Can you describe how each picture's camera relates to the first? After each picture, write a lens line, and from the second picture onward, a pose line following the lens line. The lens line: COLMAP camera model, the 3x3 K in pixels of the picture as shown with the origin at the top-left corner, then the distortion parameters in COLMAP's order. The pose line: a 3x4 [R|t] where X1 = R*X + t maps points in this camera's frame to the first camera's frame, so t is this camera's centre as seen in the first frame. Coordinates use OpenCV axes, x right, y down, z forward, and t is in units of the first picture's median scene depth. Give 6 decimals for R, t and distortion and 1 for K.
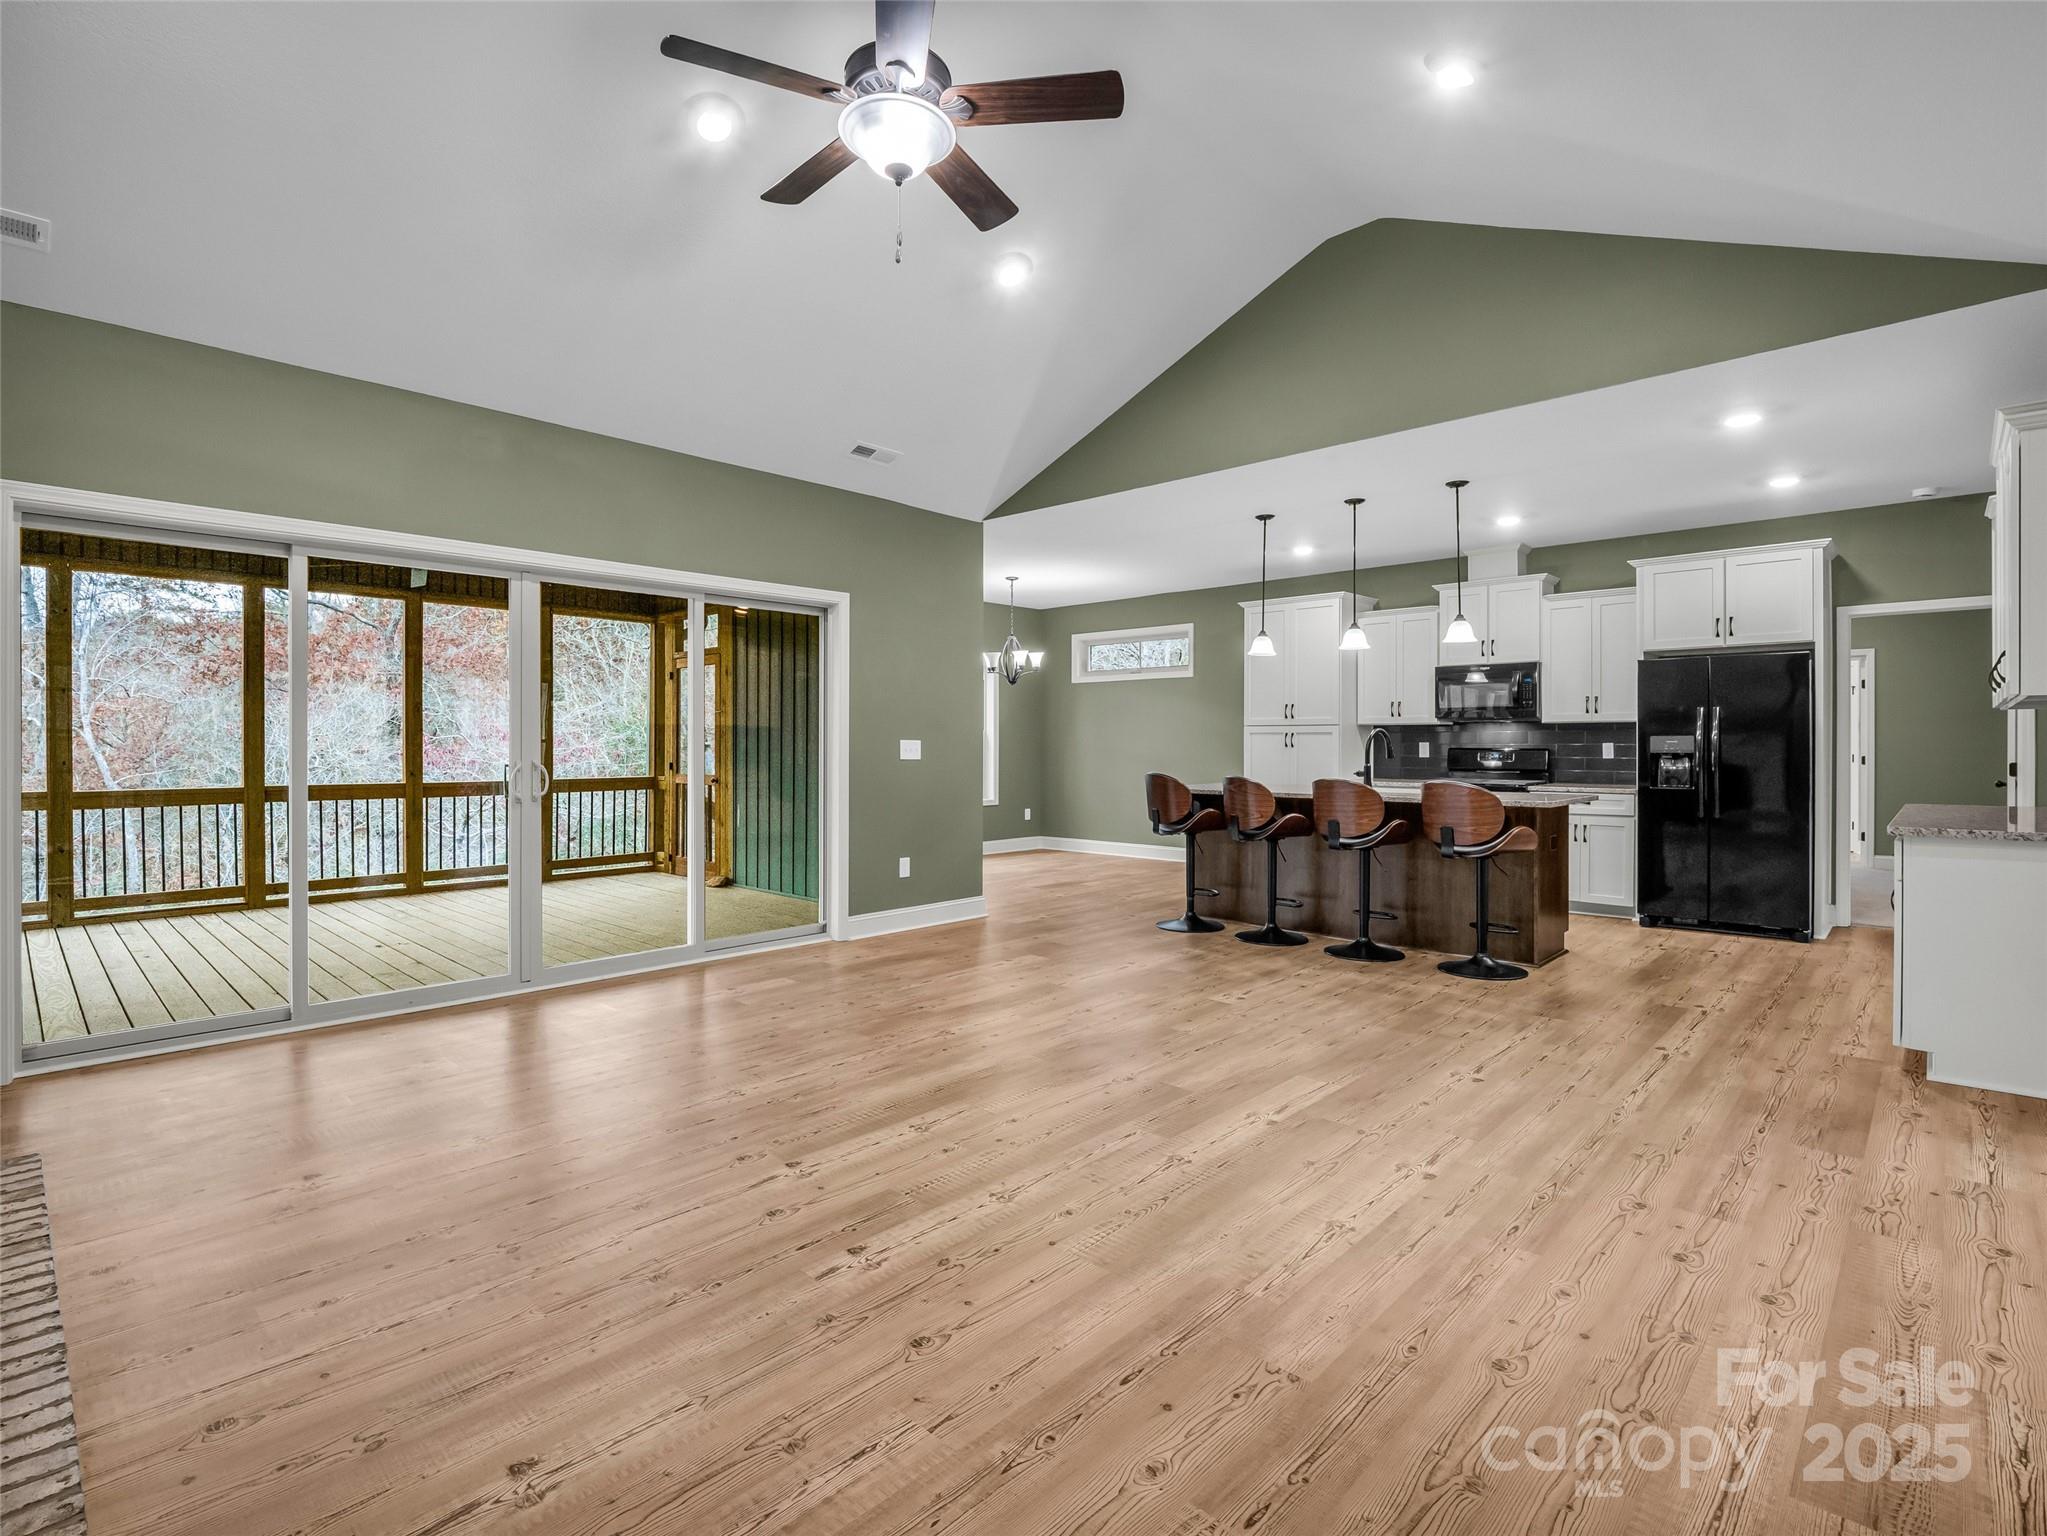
lens RADIAL K [[987.4, 0, 1017.3], [0, 987.4, 728.7], [0, 0, 1]] dist [-0.004104, -0.000195]
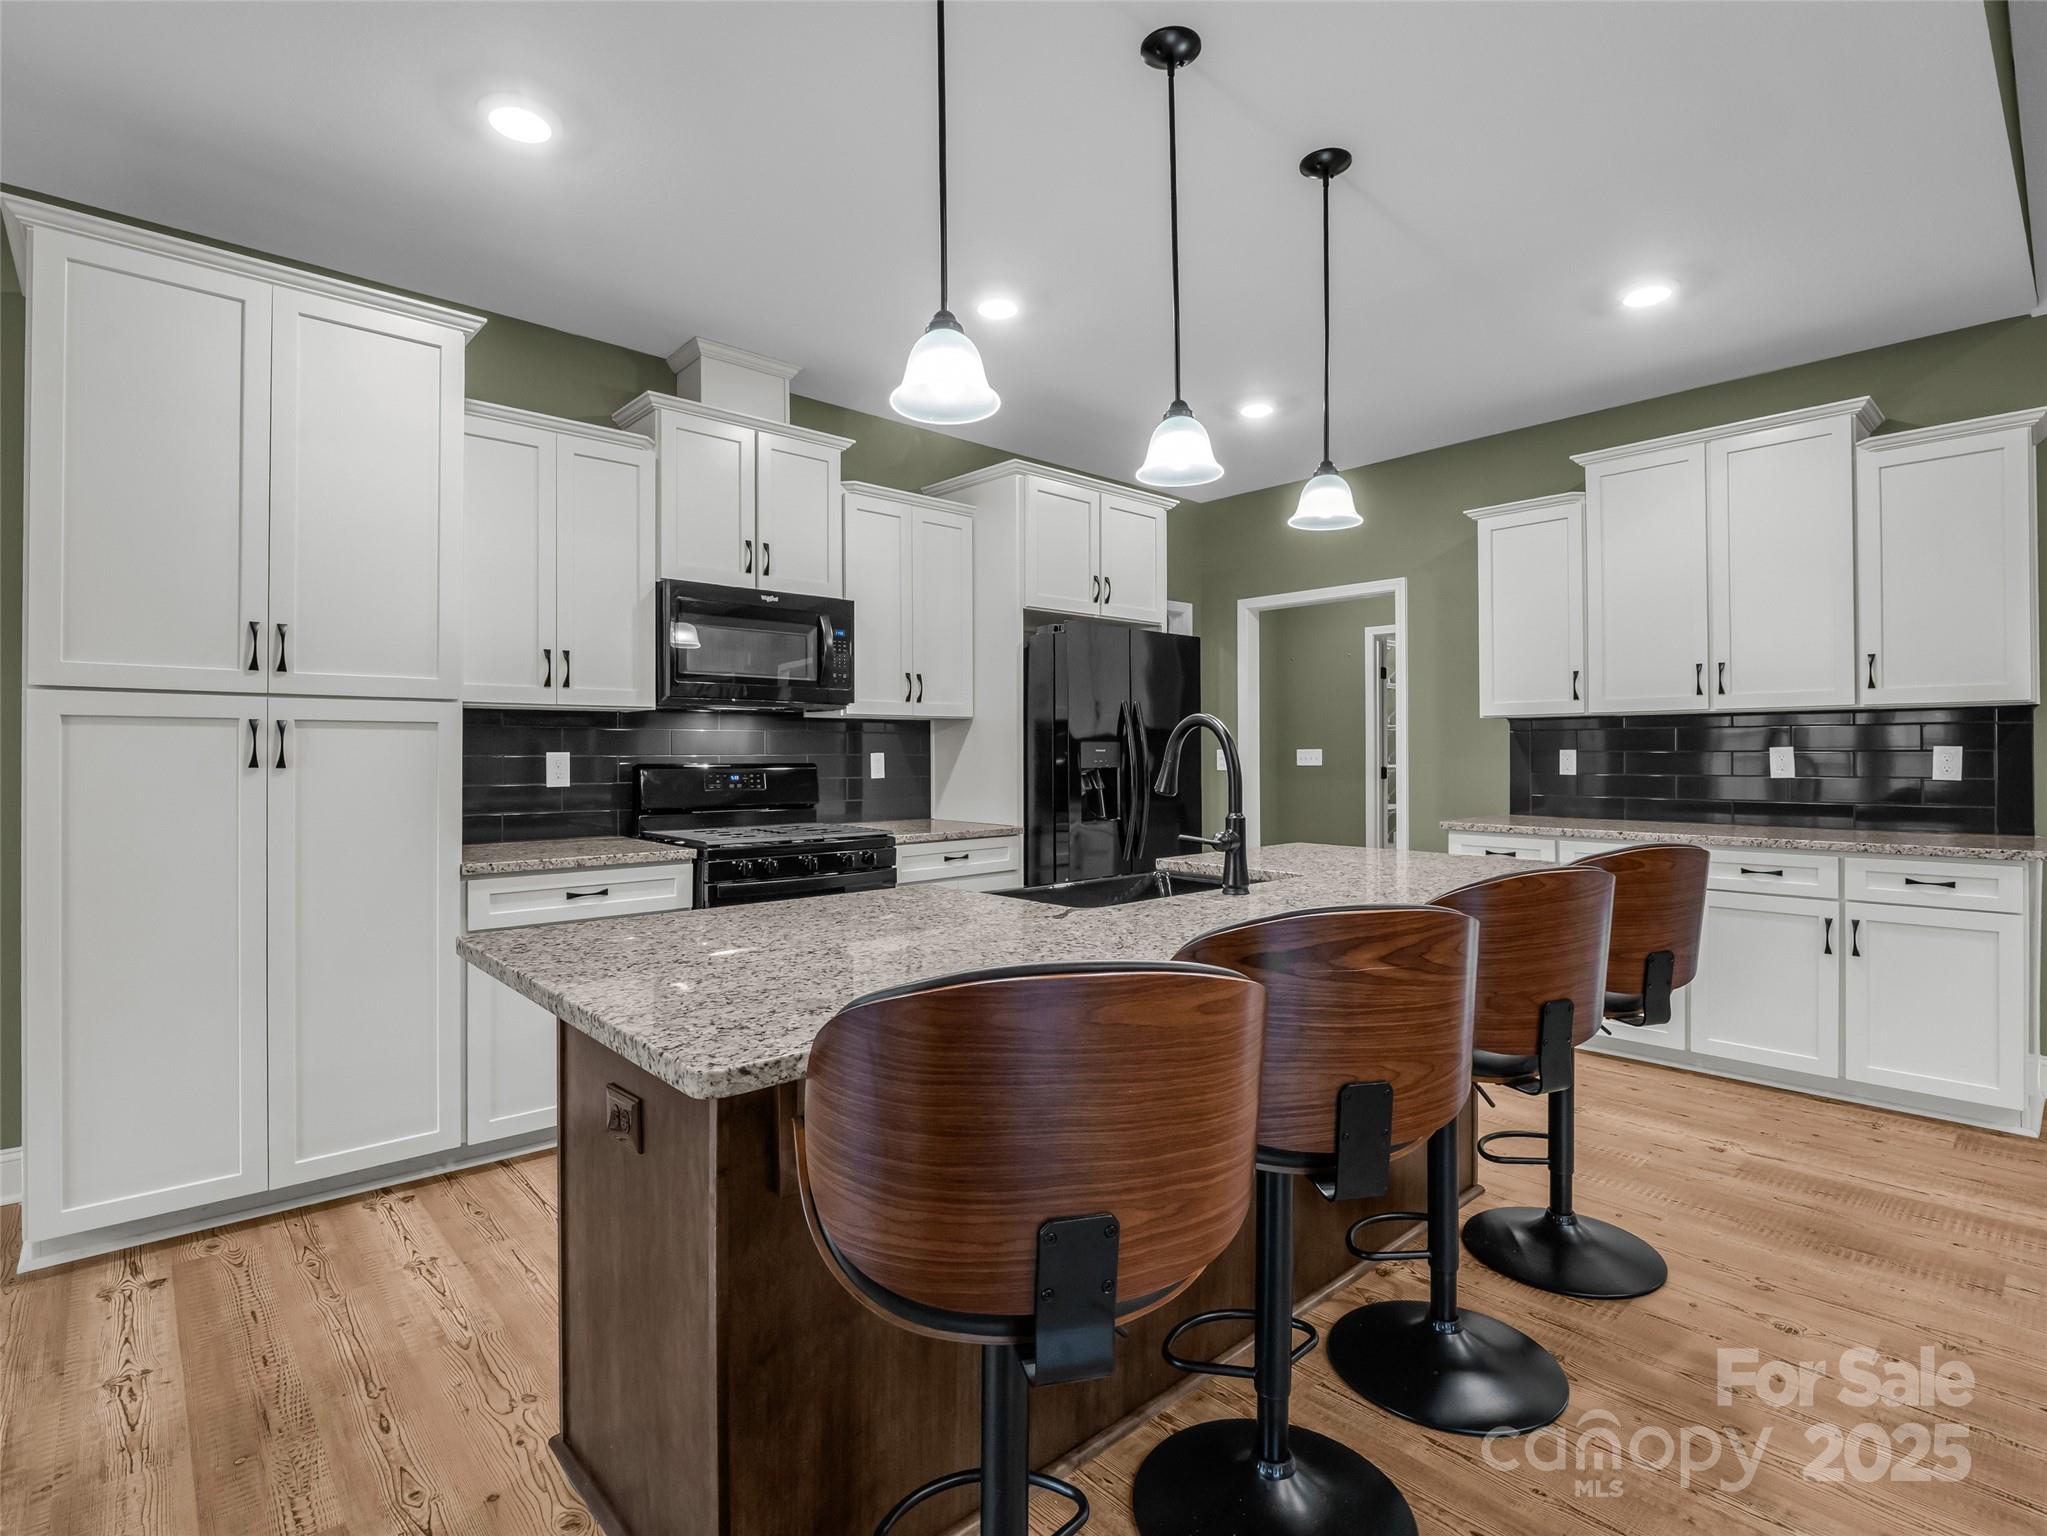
lens RADIAL K [[979.1, 0, 1026.9], [0, 979.1, 774.9], [0, 0, 1]] dist [-0.029465, -0.000309]
pose [[0.067474, -0.021442, 0.997491, 0.016502], [-0.011610, 0.999684, 0.022274, 0.029442], [-0.997653, -0.013083, 0.067204, 1.945967]]
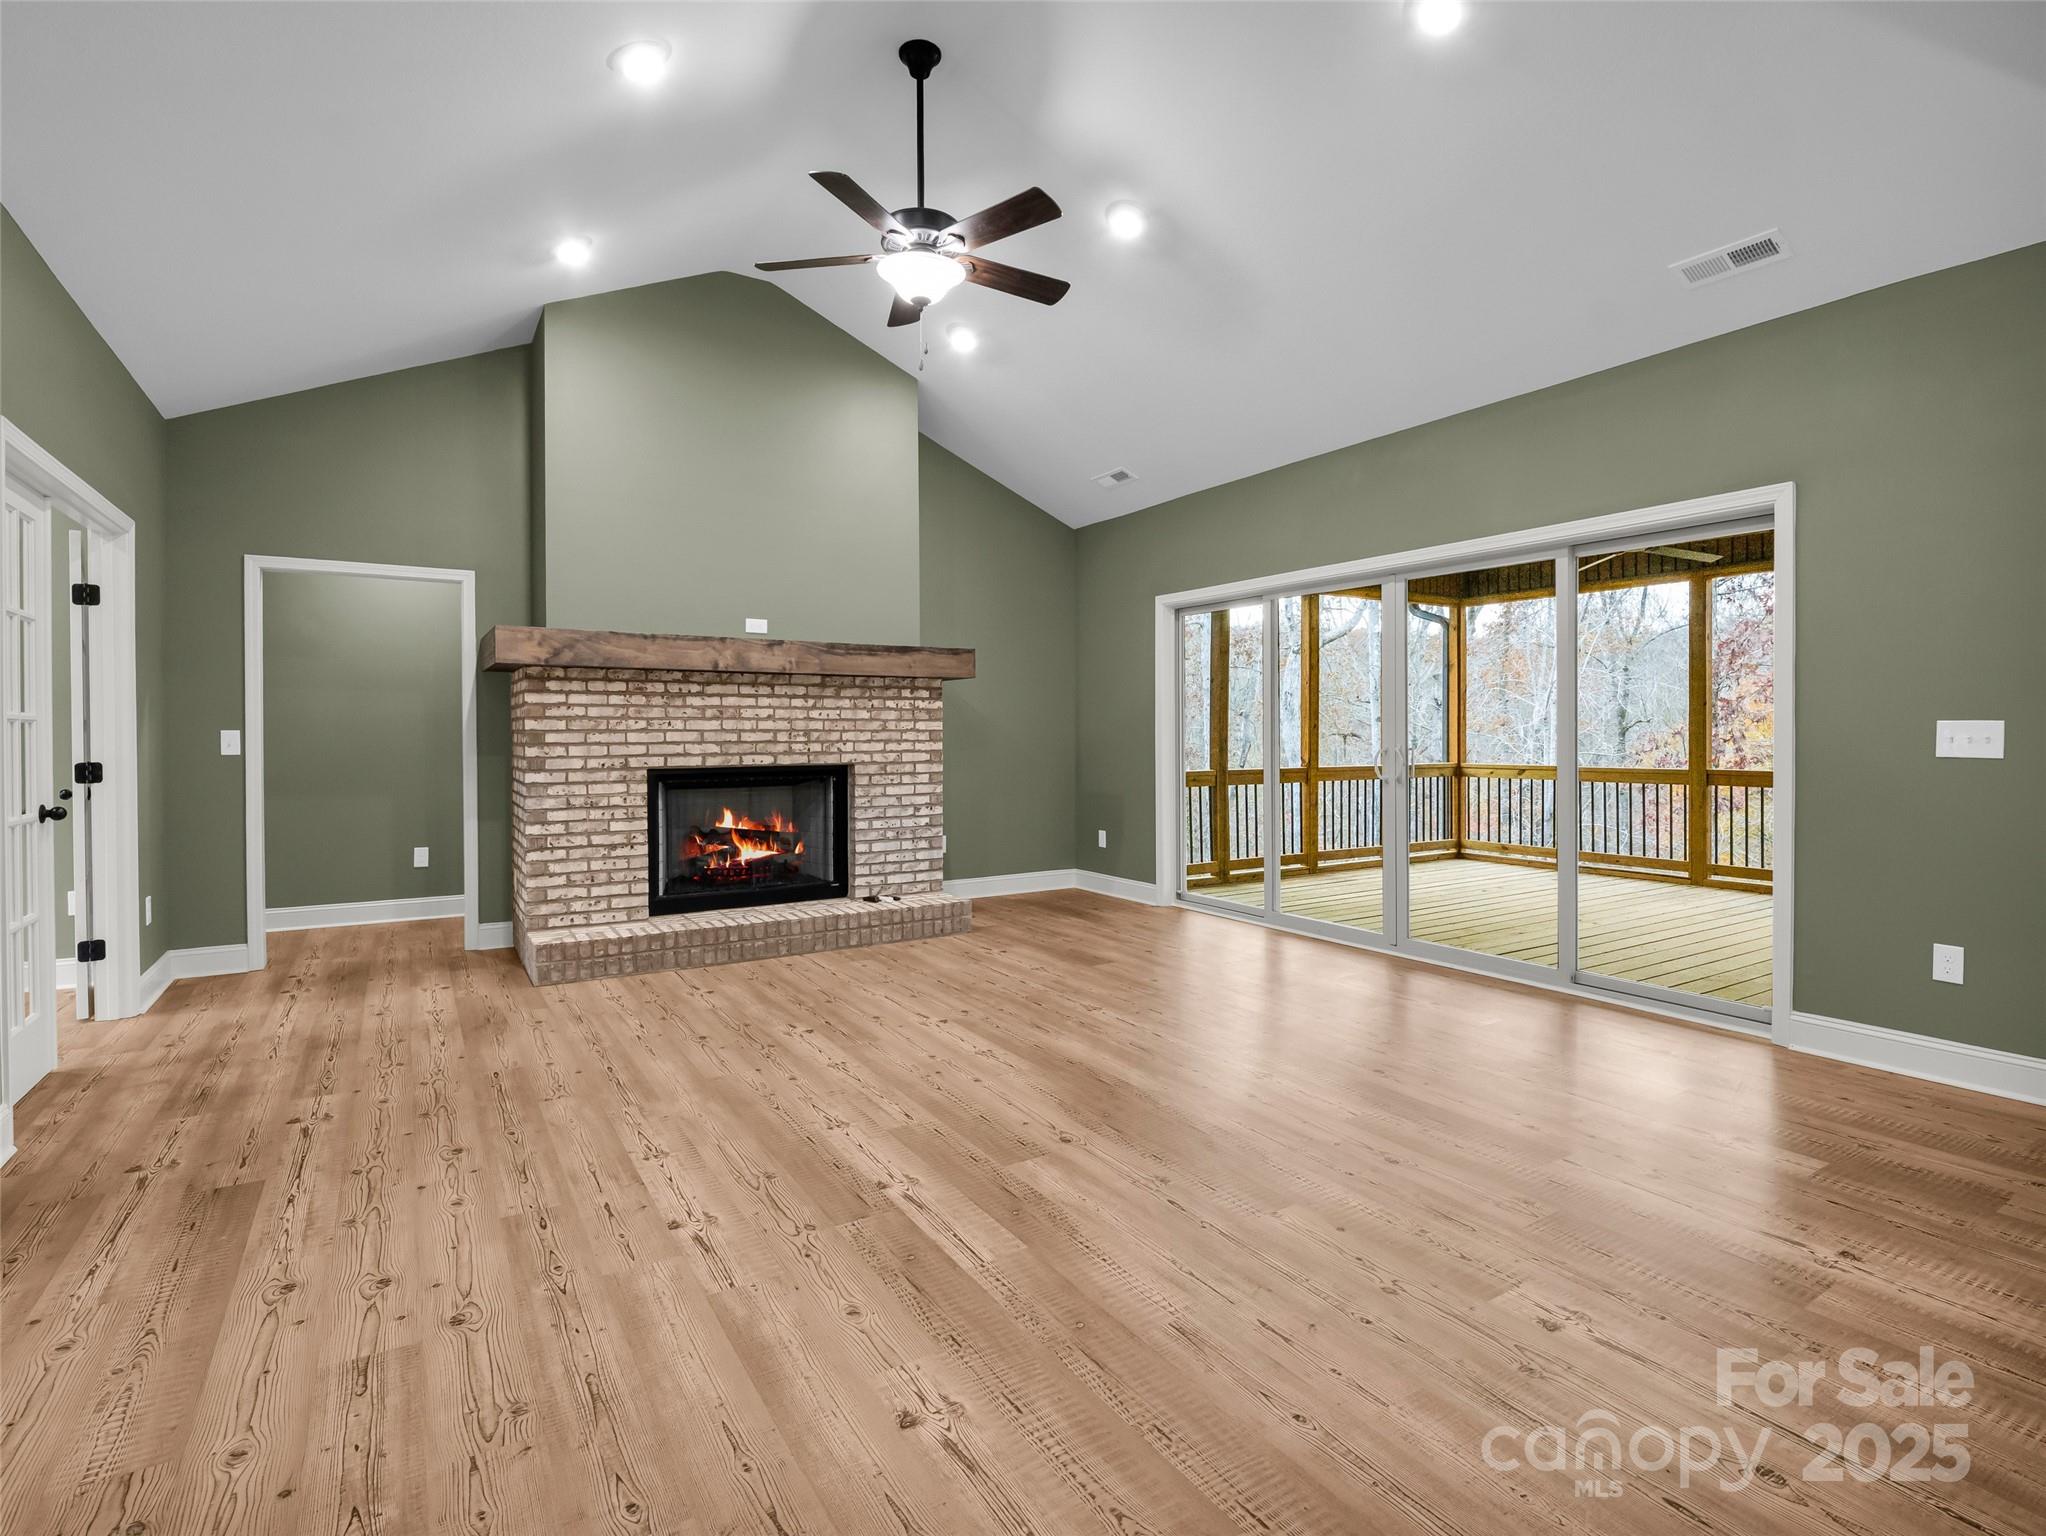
lens RADIAL K [[1004.7, 0, 1023.8], [0, 1004.7, 741.3], [0, 0, 1]] dist [-0.005124, -0.000472]
pose [[-0.249905, 0.010388, -0.968215, 0.983741], [0.018399, 0.999813, 0.005978, 0.020488], [0.968095, -0.016321, -0.250050, 1.256569]]
